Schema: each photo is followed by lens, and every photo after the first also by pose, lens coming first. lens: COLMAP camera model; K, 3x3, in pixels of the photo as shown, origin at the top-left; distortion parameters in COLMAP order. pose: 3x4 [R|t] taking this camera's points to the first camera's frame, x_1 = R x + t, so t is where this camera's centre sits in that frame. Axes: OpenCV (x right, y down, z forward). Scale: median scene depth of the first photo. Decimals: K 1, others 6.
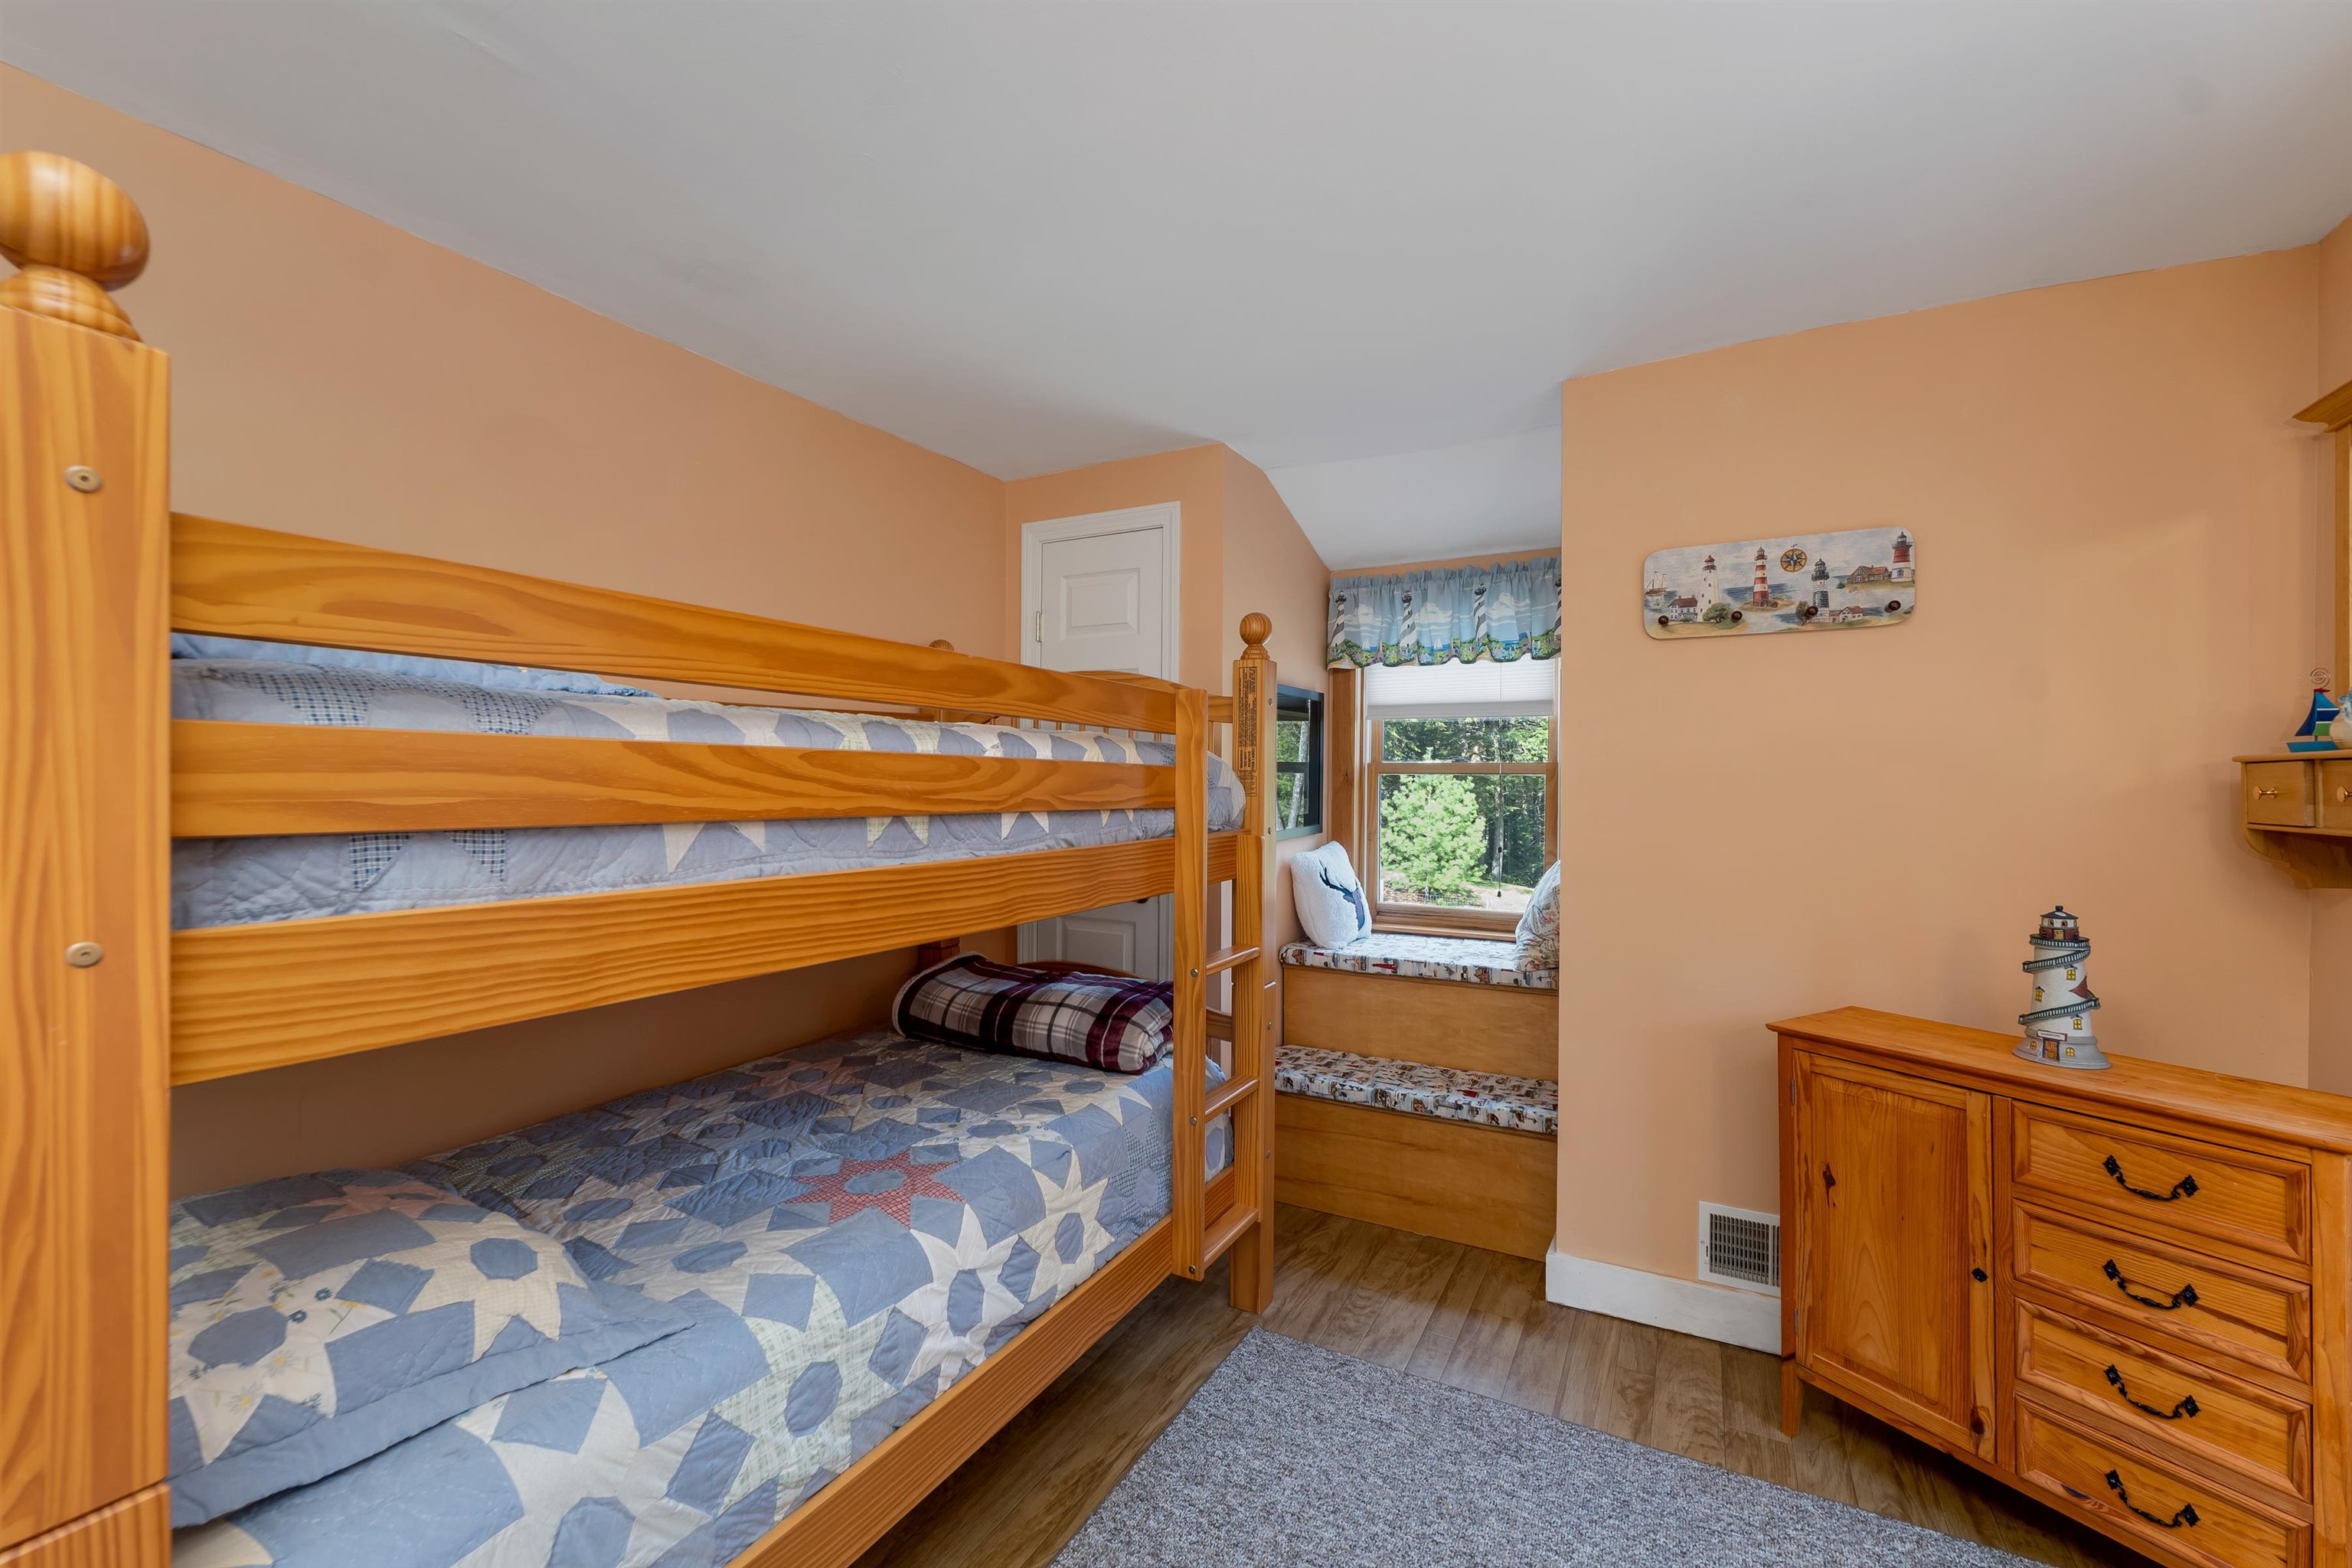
lens RADIAL K [[976.4, 0, 1163.7], [0, 976.4, 773.0], [0, 0, 1]] dist [0.002033, -0.000265]
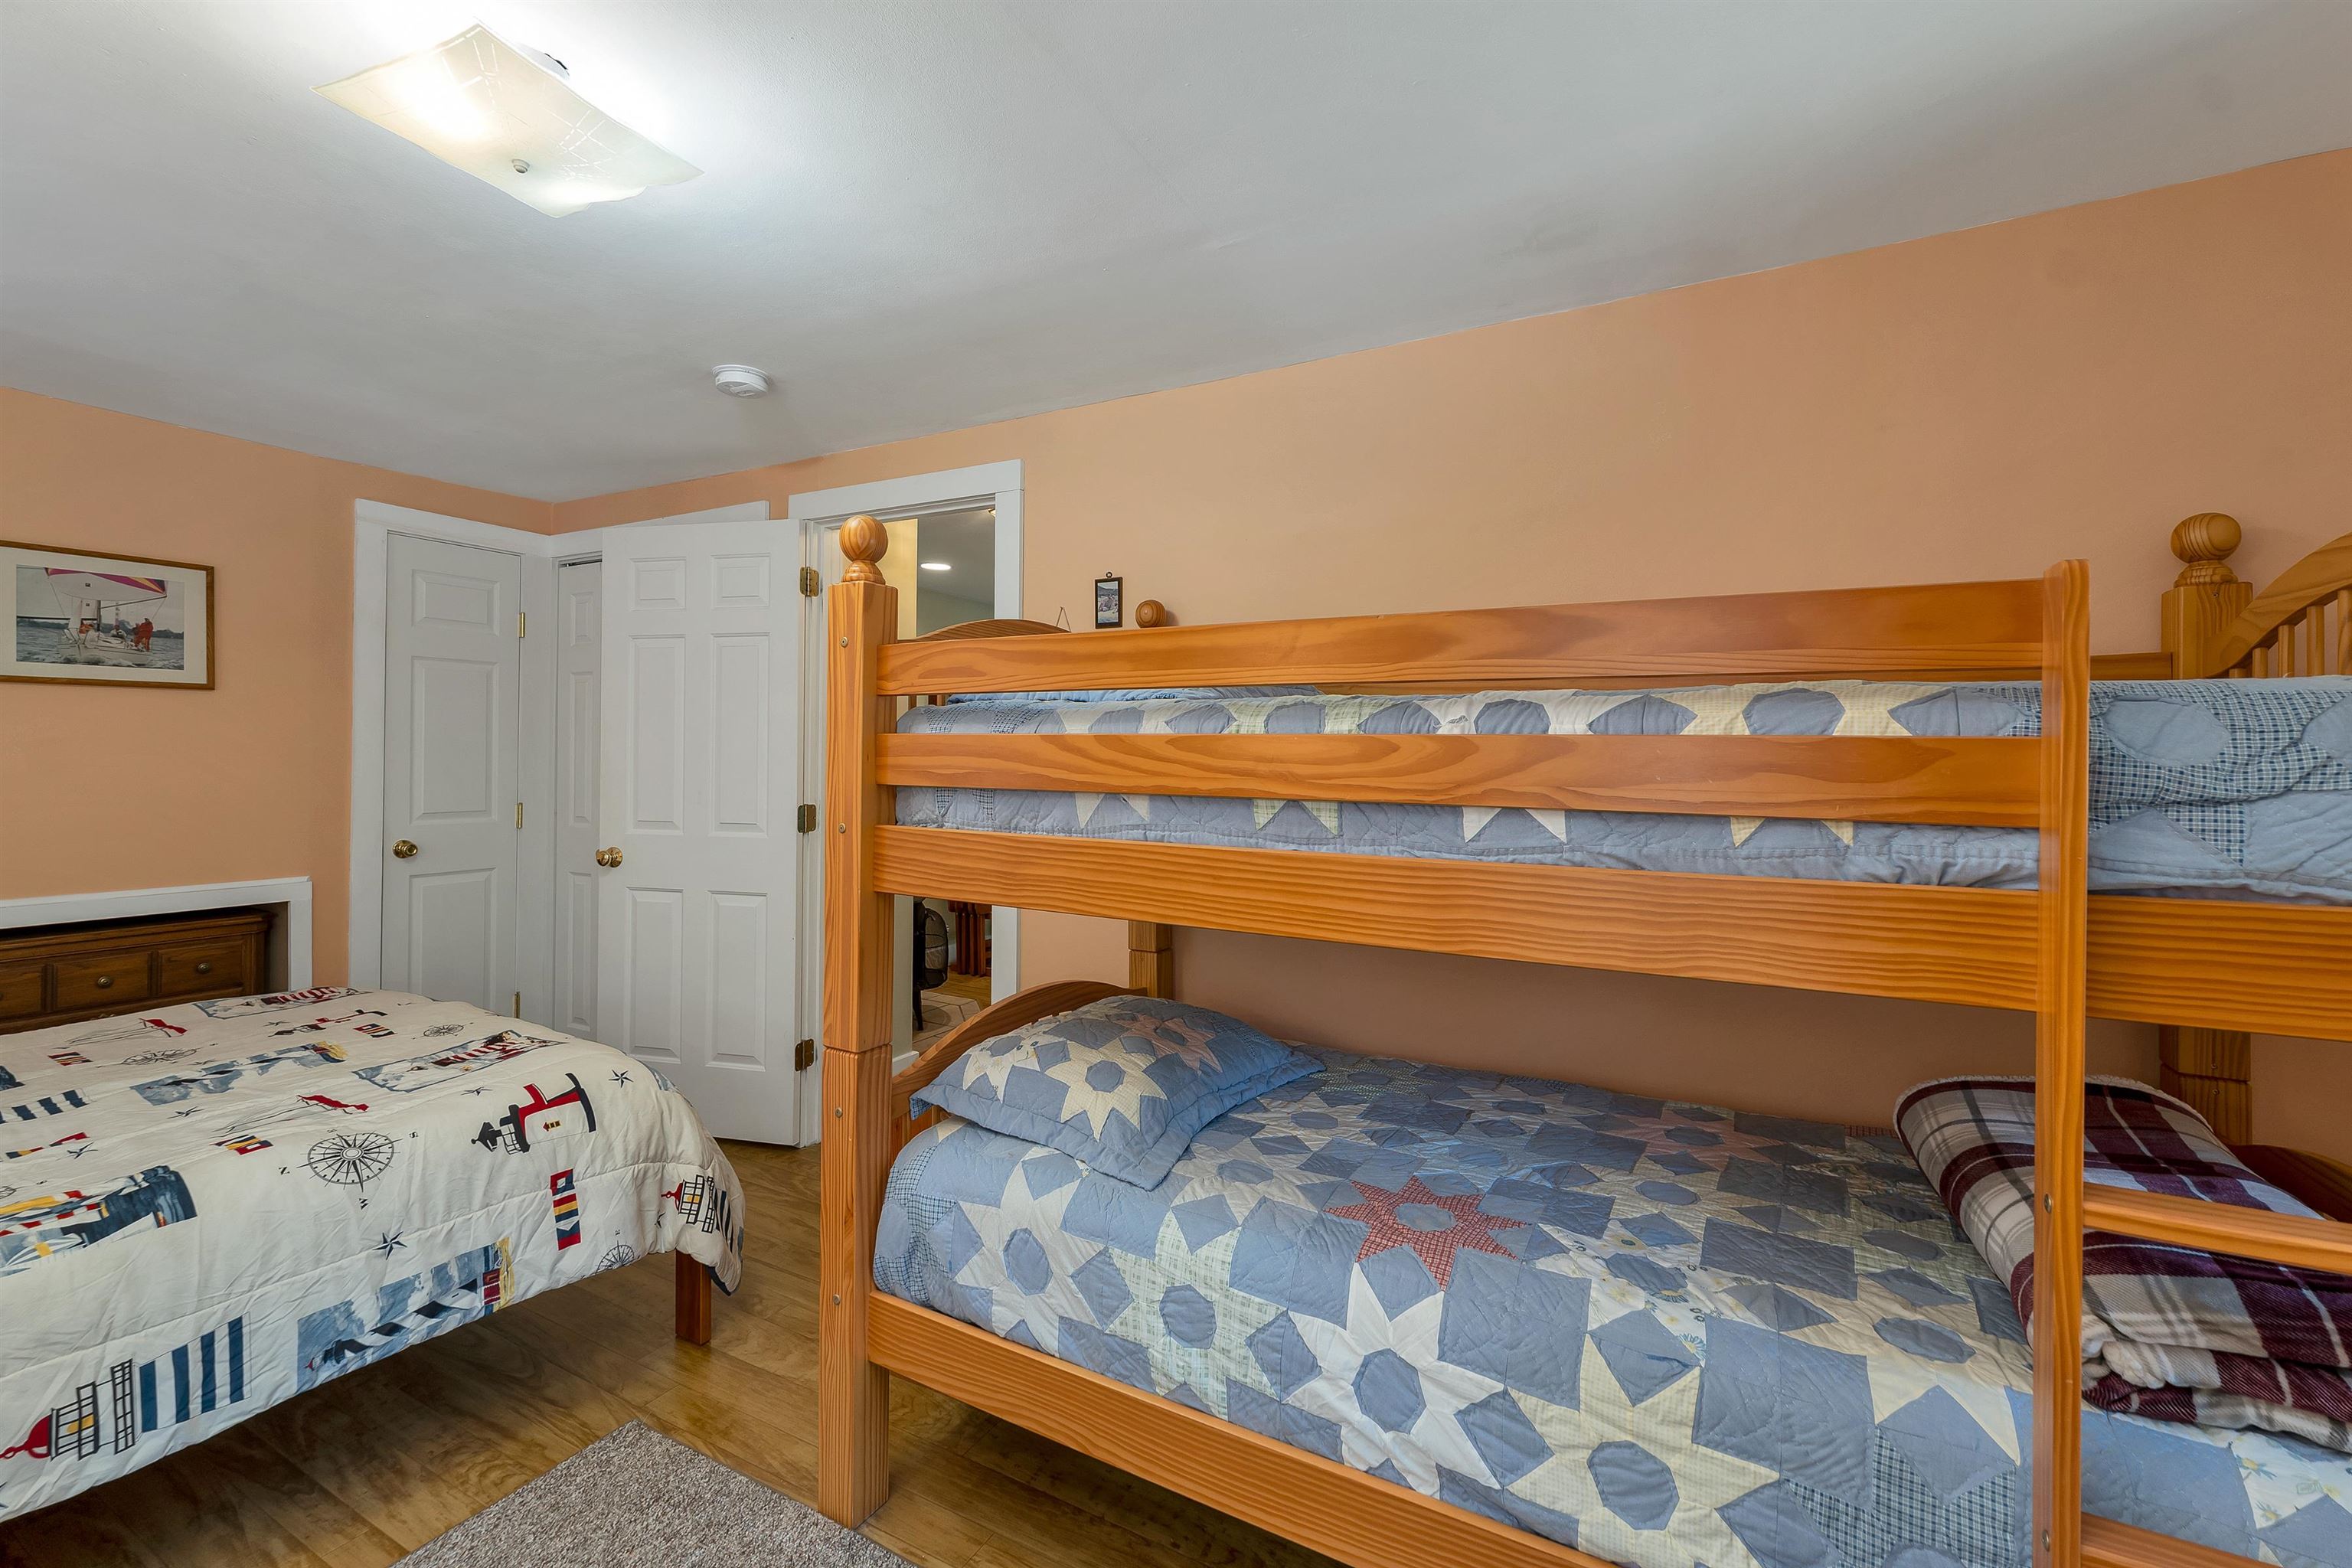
lens RADIAL K [[970.3, 0, 1174.3], [0, 970.3, 758.7], [0, 0, 1]] dist [-0.000223, 0.000080]
pose [[0.014691, -0.012329, -0.999816, 0.655987], [-0.005642, 0.999907, -0.012413, 0.014599], [0.999876, 0.005823, 0.014620, 0.838412]]
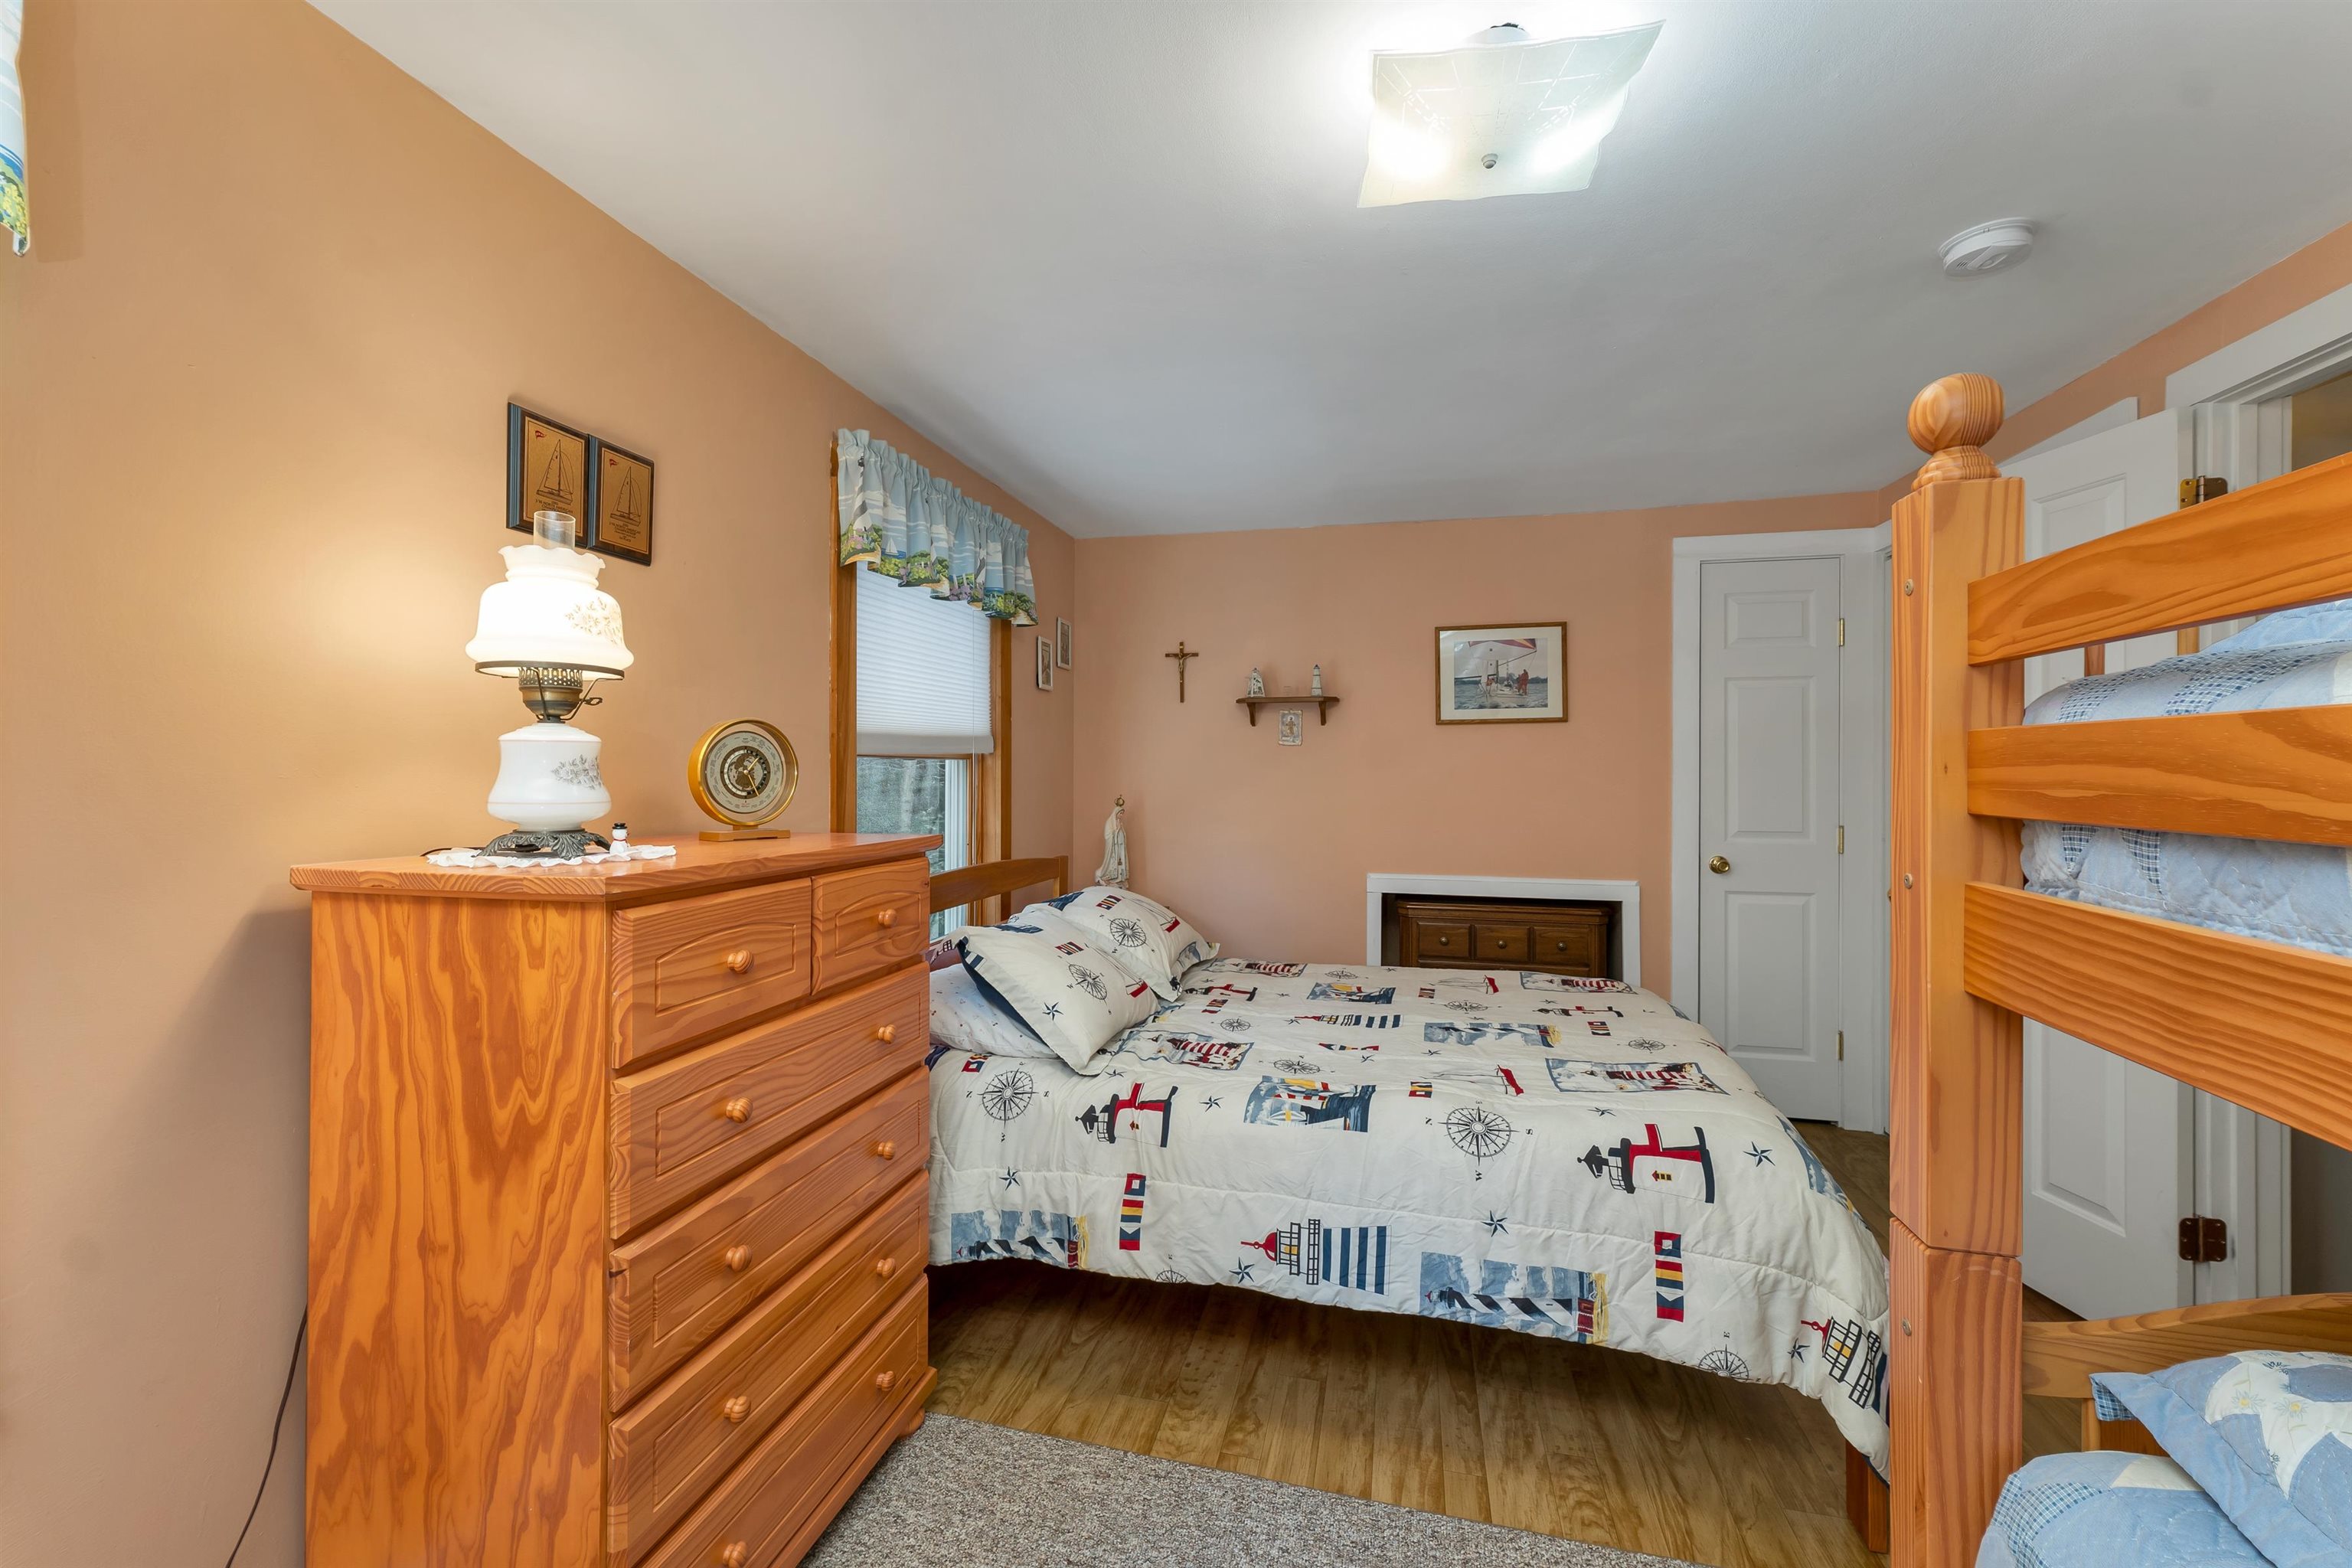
lens RADIAL K [[976.4, 0, 1163.7], [0, 976.4, 773.0], [0, 0, 1]] dist [0.002033, -0.000265]
pose [[-0.963988, -0.015428, -0.265500, 0.232979], [-0.014721, 0.999881, -0.004652, 0.015688], [0.265540, -0.000576, -0.964100, 1.023948]]
